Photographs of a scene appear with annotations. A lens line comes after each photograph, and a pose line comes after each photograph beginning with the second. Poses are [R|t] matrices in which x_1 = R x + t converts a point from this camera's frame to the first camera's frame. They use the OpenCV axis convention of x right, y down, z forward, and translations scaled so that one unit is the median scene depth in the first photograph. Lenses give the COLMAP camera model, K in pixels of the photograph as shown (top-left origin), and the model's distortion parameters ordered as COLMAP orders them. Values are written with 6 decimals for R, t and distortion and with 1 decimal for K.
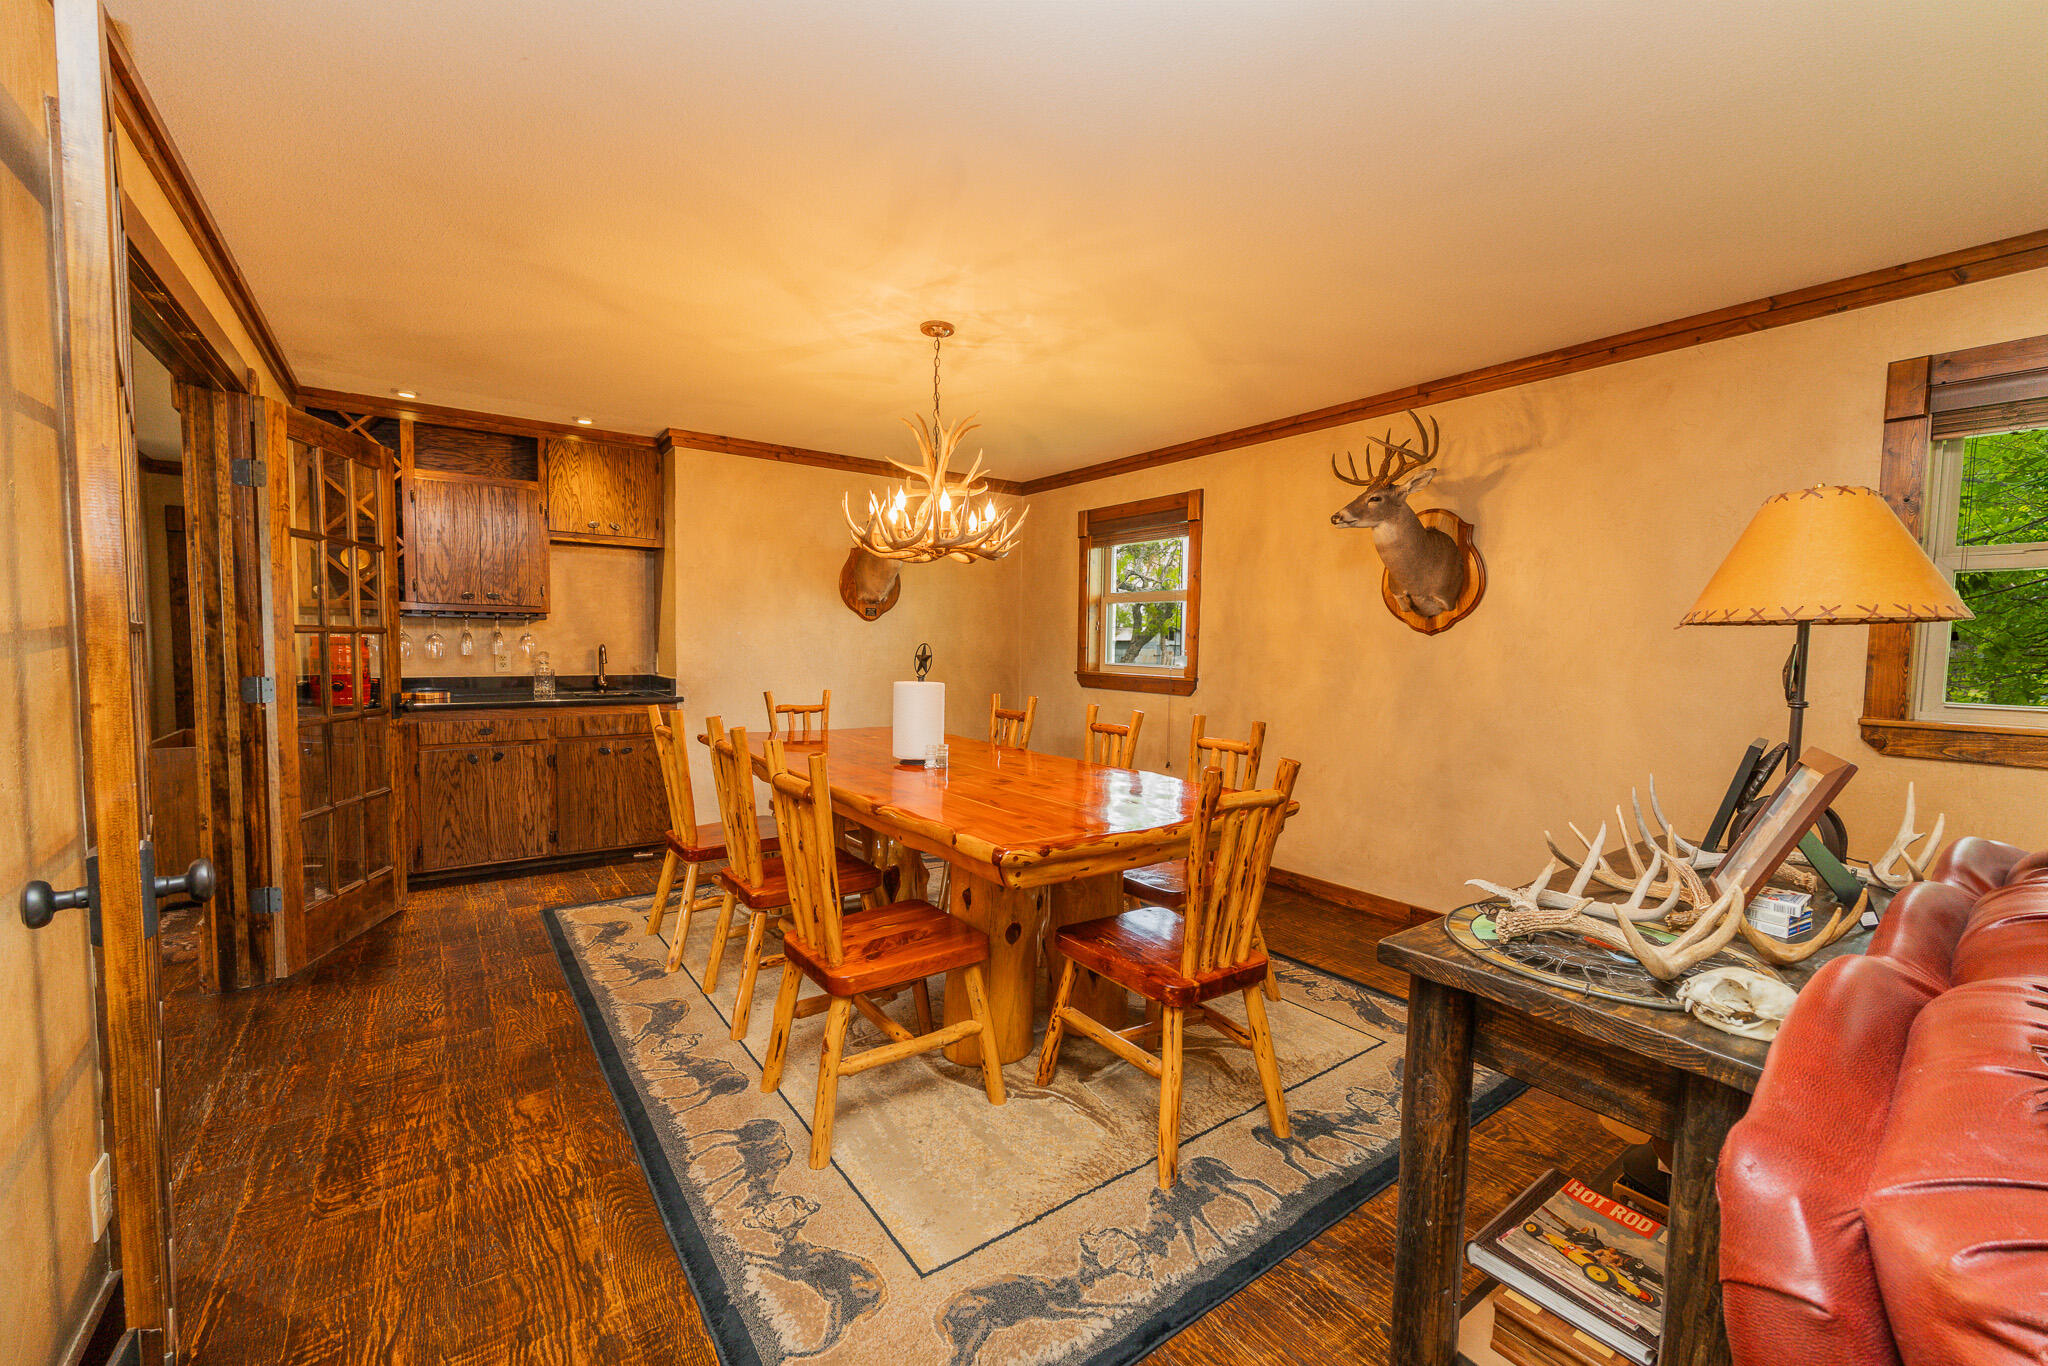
lens RADIAL K [[822.9, 0, 1020.3], [0, 822.9, 688.8], [0, 0, 1]] dist [-0.002609, -0.000052]
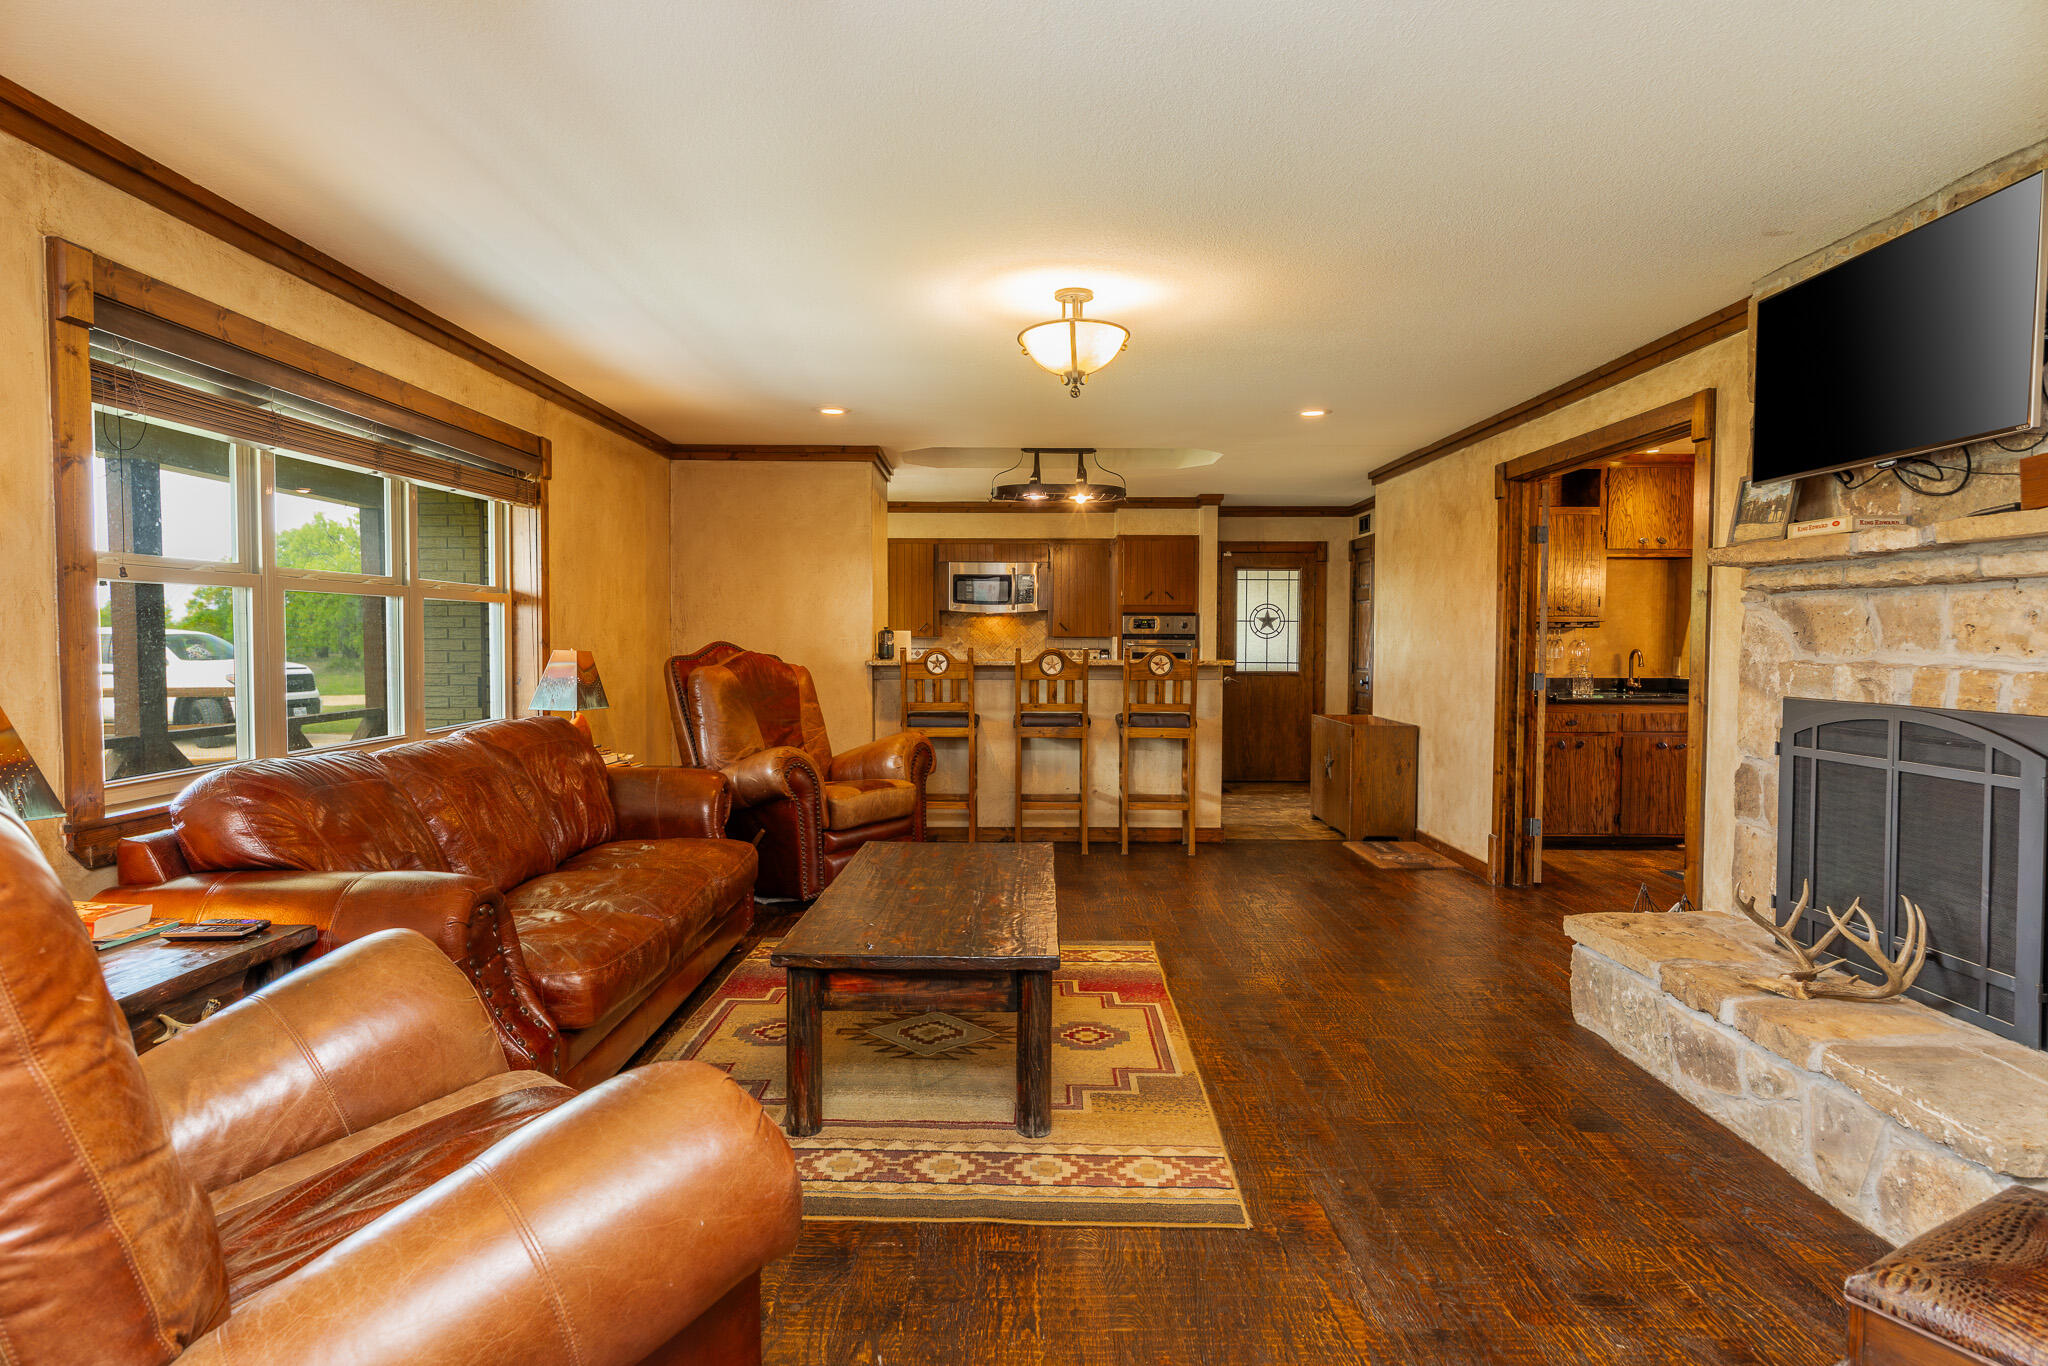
lens RADIAL K [[1159.7, 0, 1014.0], [0, 1159.7, 688.8], [0, 0, 1]] dist [-0.001088, -0.002345]
pose [[0.805424, 0.012319, -0.592571, -0.351636], [-0.024089, 0.999638, -0.011959, 0.047771], [0.592210, 0.023906, 0.805429, -0.946055]]
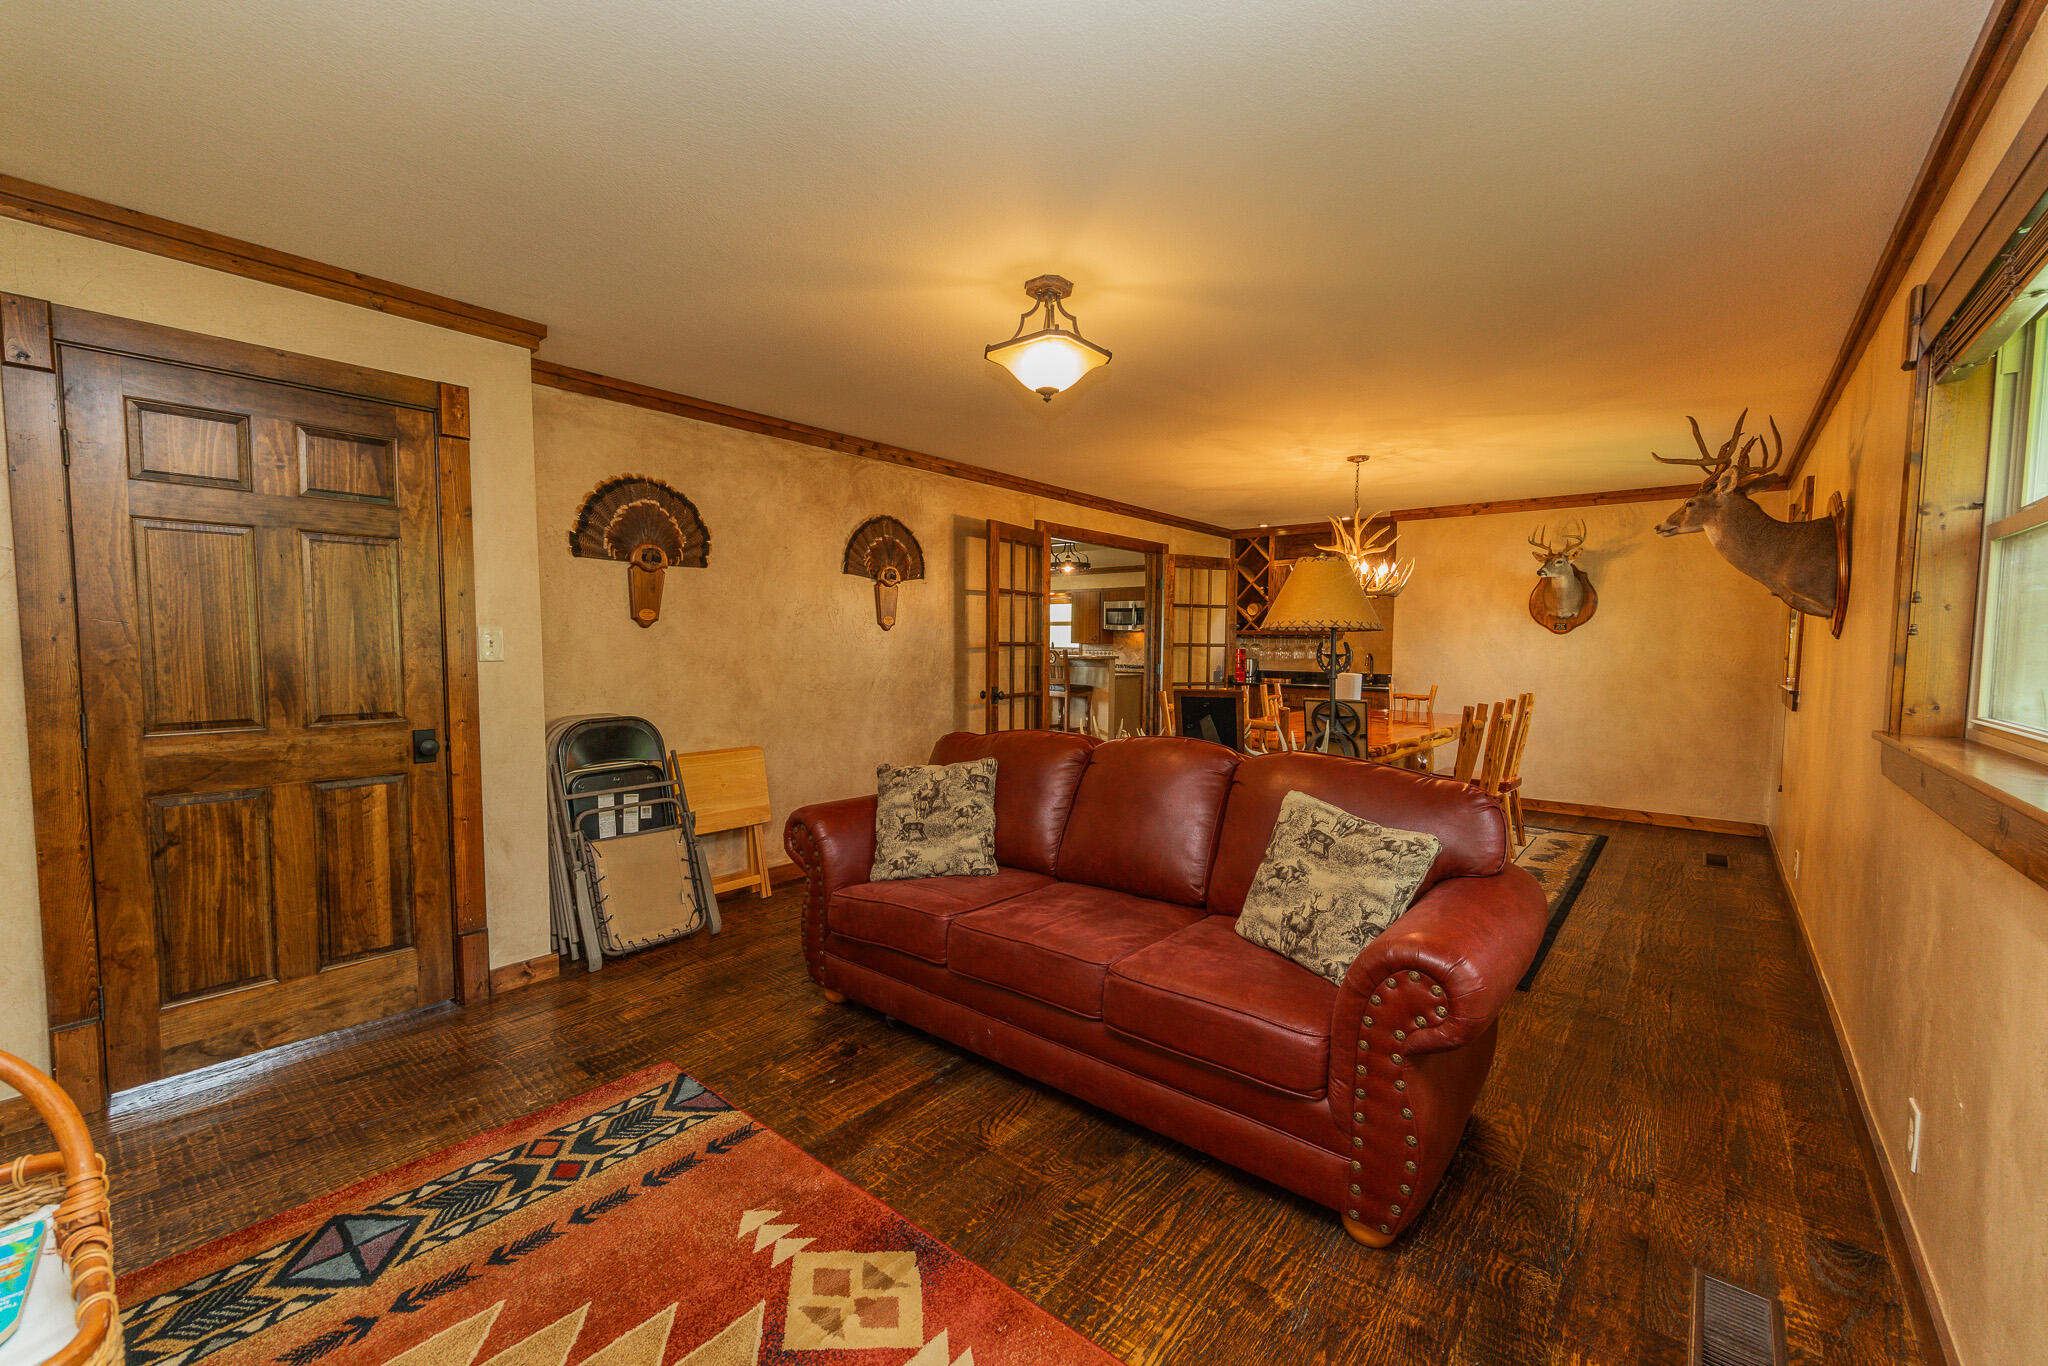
lens RADIAL K [[822.9, 0, 1017.6], [0, 822.9, 691.3], [0, 0, 1]] dist [-0.002609, -0.000052]
pose [[0.240992, 0.042509, -0.969596, 1.124639], [-0.060801, 0.997739, 0.028631, 0.017785], [0.968621, 0.052053, 0.243032, -0.028914]]
